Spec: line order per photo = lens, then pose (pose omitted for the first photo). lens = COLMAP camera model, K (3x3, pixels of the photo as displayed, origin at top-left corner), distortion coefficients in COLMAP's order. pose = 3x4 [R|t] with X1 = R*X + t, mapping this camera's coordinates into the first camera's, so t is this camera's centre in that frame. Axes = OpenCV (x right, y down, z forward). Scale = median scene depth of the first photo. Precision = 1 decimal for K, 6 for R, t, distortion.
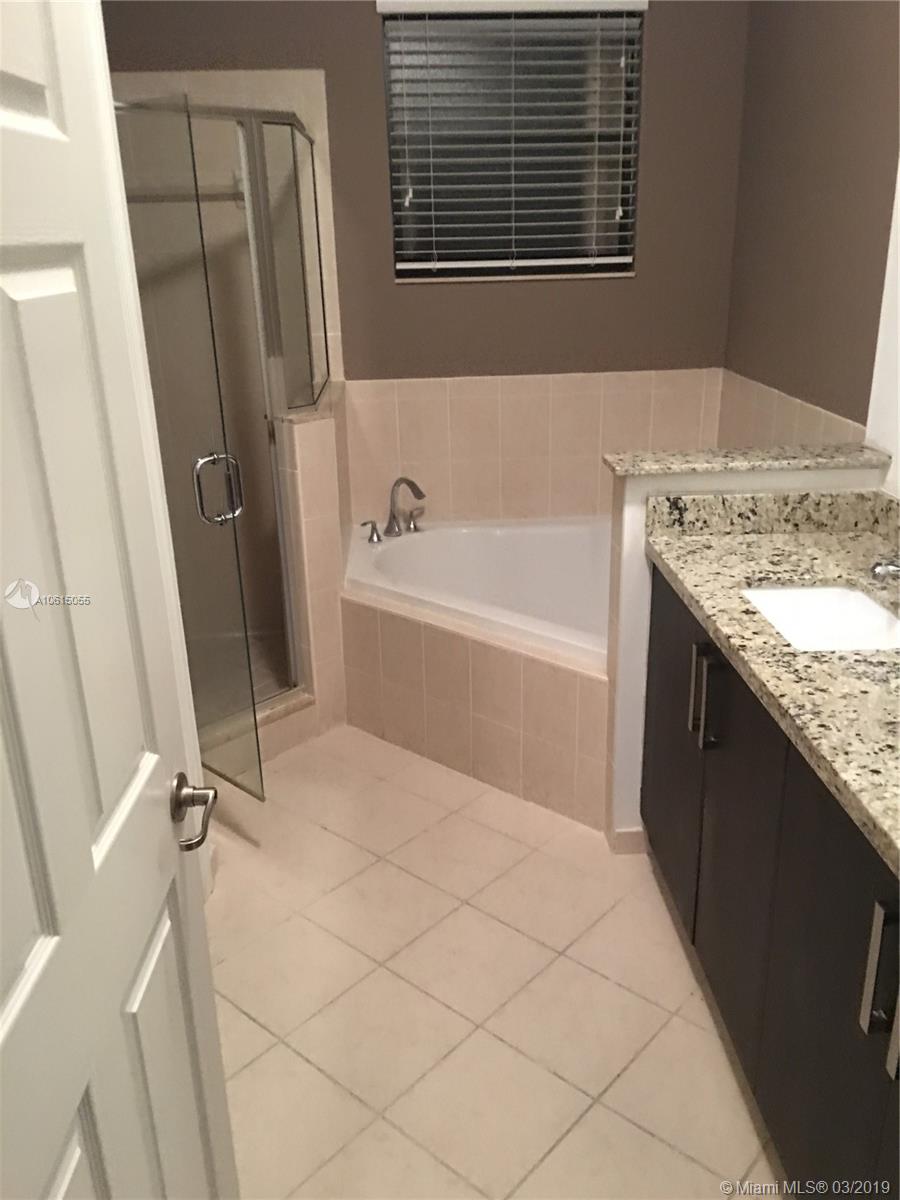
lens RADIAL K [[1011.2, 0, 453.9], [0, 1011.2, 609.7], [0, 0, 1]] dist [0.078801, -0.086372]
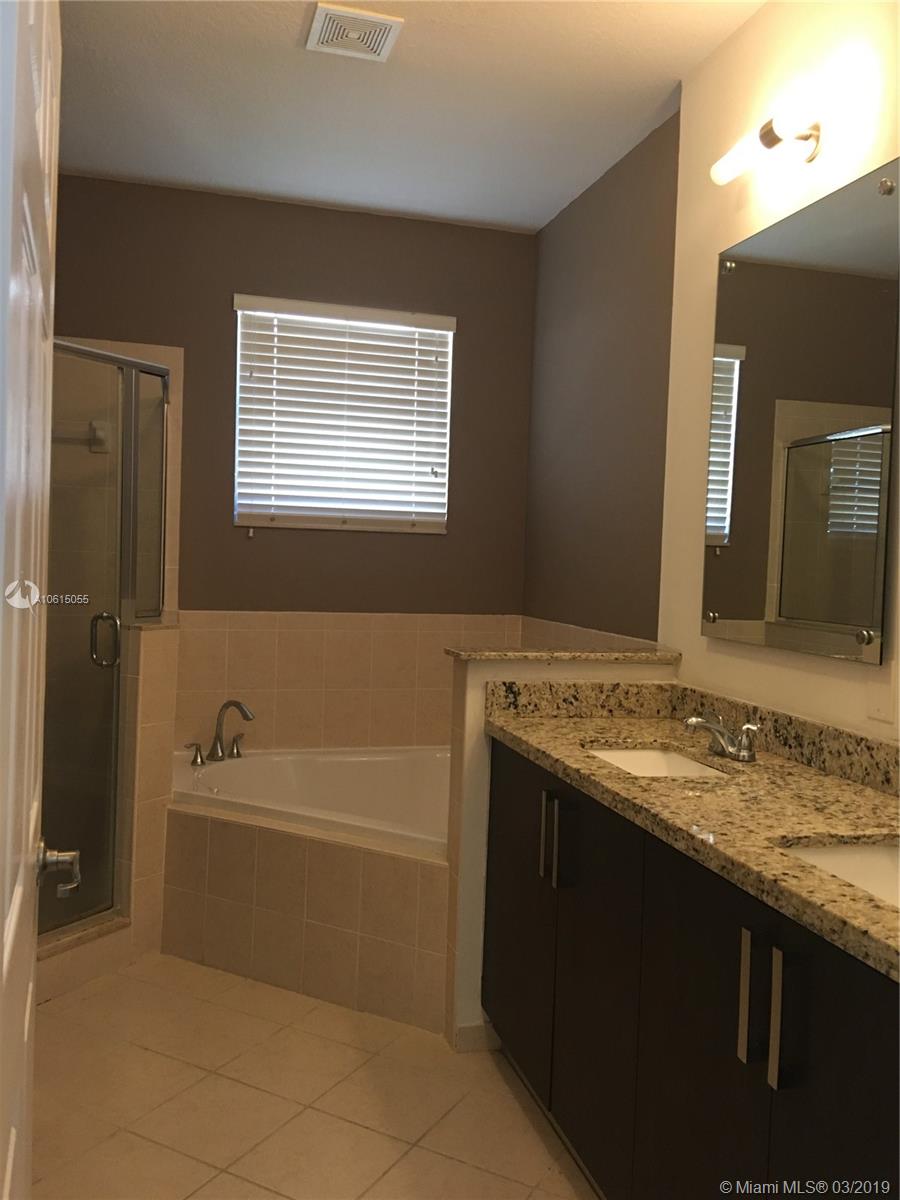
lens RADIAL K [[1011.2, 0, 454.4], [0, 1011.2, 587.6], [0, 0, 1]] dist [0.078801, -0.086372]
pose [[0.974983, 0.048985, 0.216817, -0.093100], [0.021878, 0.949532, -0.312906, 0.140691], [-0.221202, 0.309821, 0.924706, -0.066914]]
